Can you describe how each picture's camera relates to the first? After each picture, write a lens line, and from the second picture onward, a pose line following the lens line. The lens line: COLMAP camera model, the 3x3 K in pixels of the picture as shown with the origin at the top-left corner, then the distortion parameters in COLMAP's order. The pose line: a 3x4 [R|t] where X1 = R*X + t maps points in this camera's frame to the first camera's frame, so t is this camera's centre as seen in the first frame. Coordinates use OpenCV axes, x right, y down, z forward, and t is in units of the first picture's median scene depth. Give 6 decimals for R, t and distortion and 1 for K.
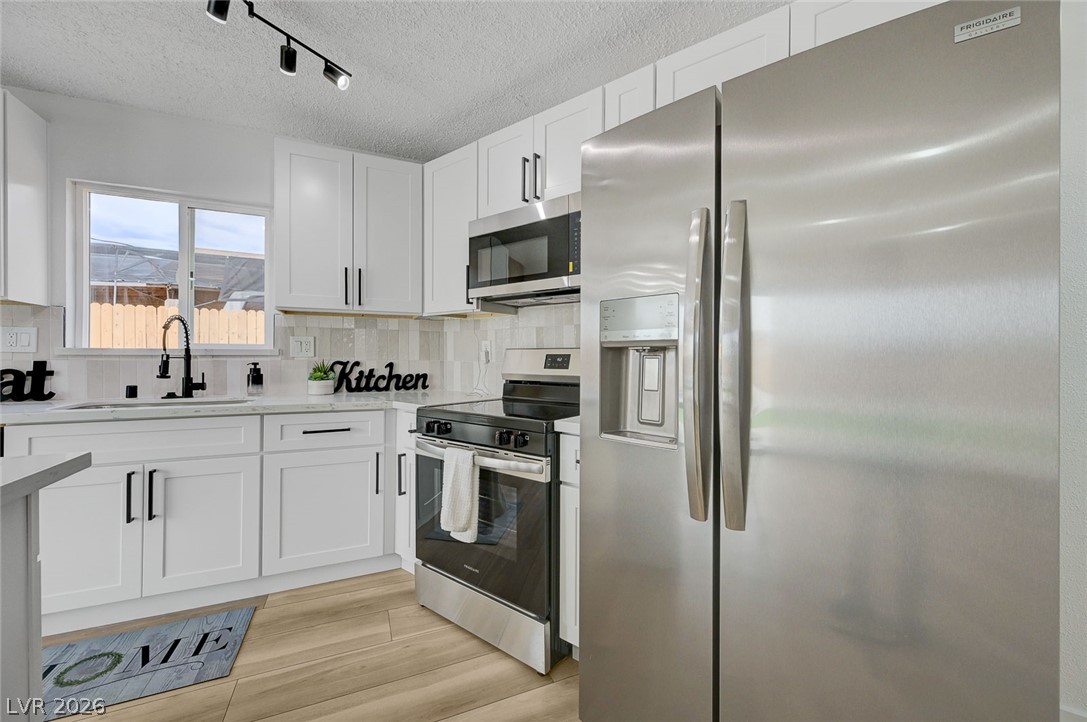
lens RADIAL K [[431.6, 0, 545.0], [0, 431.6, 356.1], [0, 0, 1]] dist [-0.000072, 0.000257]
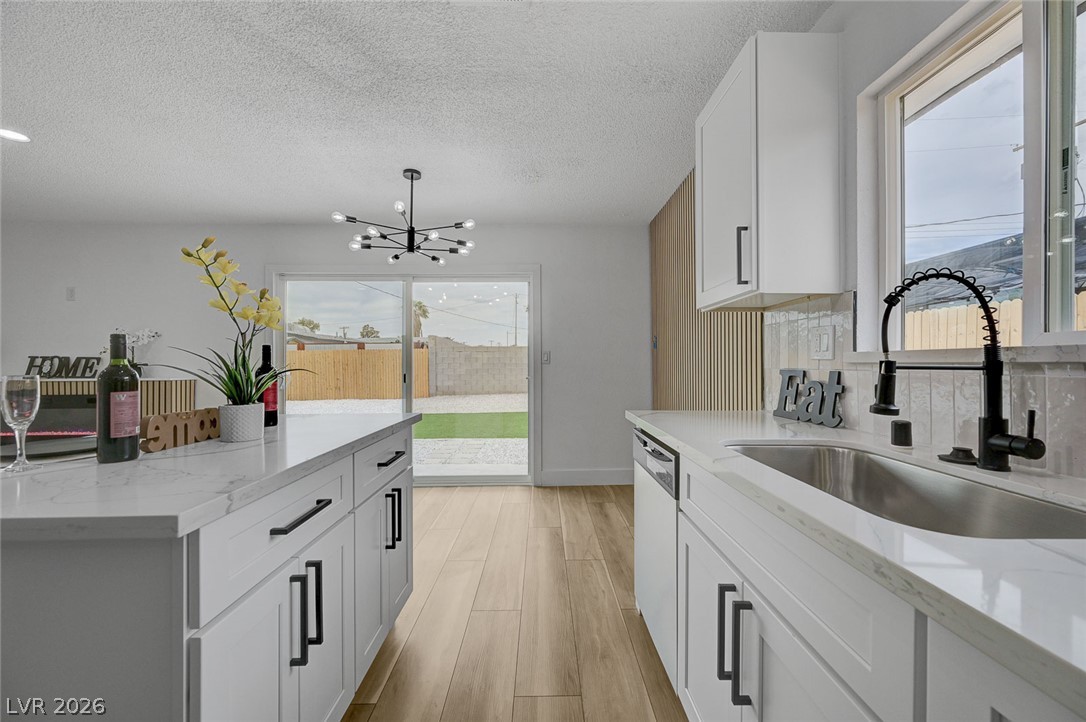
lens RADIAL K [[431.2, 0, 548.1], [0, 431.2, 360.2], [0, 0, 1]] dist [-0.000072, 0.000257]
pose [[-0.392743, -0.006794, -0.919623, -0.298485], [-0.000086, 0.999973, -0.007351, -0.001391], [0.919648, -0.002808, -0.392733, 0.777208]]
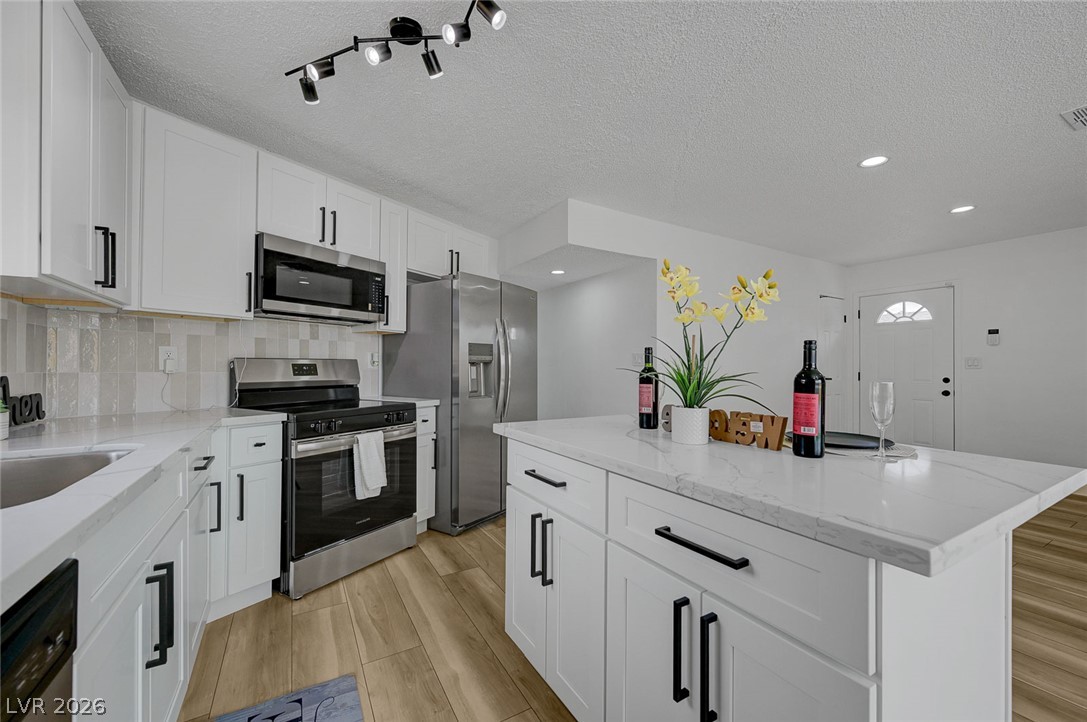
lens RADIAL K [[431.6, 0, 548.3], [0, 431.6, 361.7], [0, 0, 1]] dist [-0.000072, 0.000257]
pose [[-0.114363, 0.006283, 0.993419, -1.213309], [-0.002610, 0.999975, -0.006625, -0.003567], [-0.993436, -0.003351, -0.114344, 0.435568]]
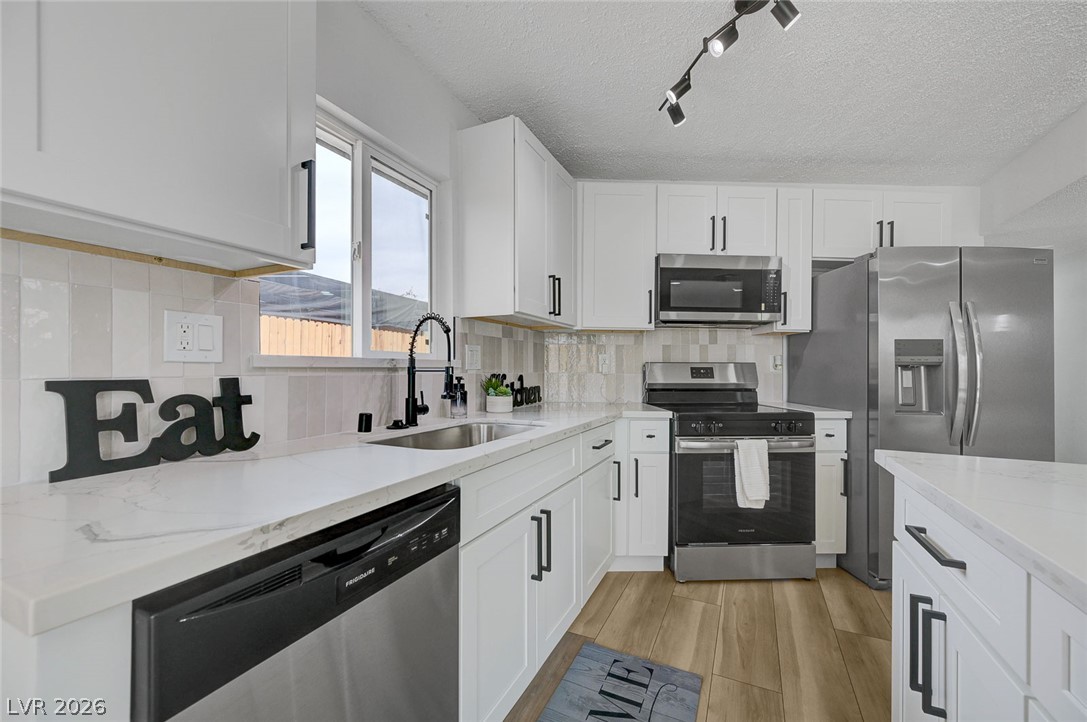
lens RADIAL K [[431.6, 0, 548.0], [0, 431.6, 365.0], [0, 0, 1]] dist [-0.000072, 0.000257]
pose [[0.758560, 0.004911, 0.651585, -1.127353], [-0.002540, 0.999986, -0.004580, -0.003602], [-0.651599, 0.001819, 0.758562, 0.299847]]
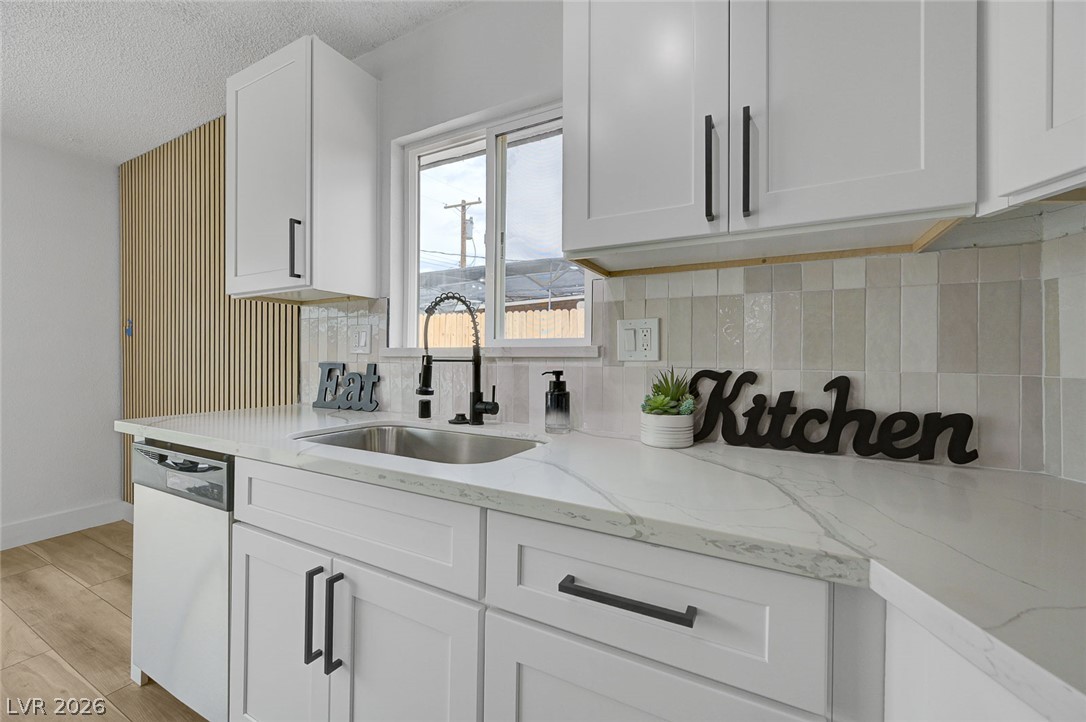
lens RADIAL K [[431.2, 0, 547.9], [0, 431.2, 356.9], [0, 0, 1]] dist [-0.000072, 0.000257]
pose [[0.613605, -0.001130, -0.789613, -0.266282], [-0.003807, 0.999983, -0.004389, 0.000114], [0.789604, 0.005699, 0.613590, 0.694481]]
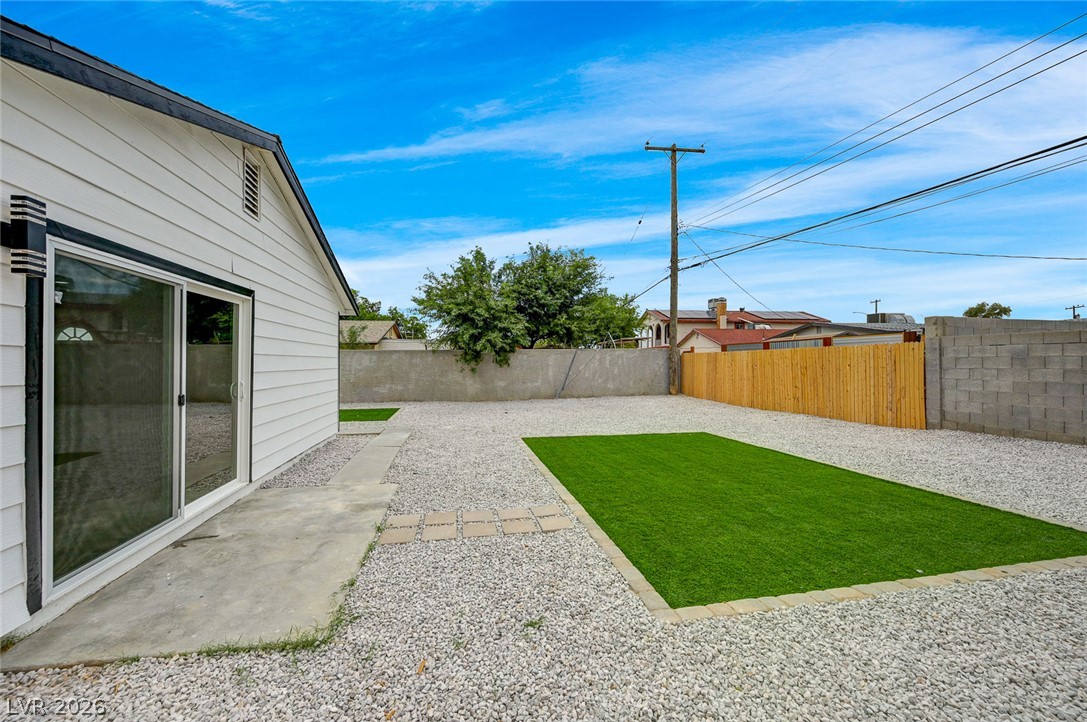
lens RADIAL K [[431.6, 0, 546.7], [0, 431.6, 357.2], [0, 0, 1]] dist [-0.000072, 0.000257]
pose [[-0.977309, 0.002944, 0.211798, -3.325023], [0.001601, 0.999977, -0.006515, -0.078890], [-0.211813, -0.006028, -0.977292, 0.771058]]
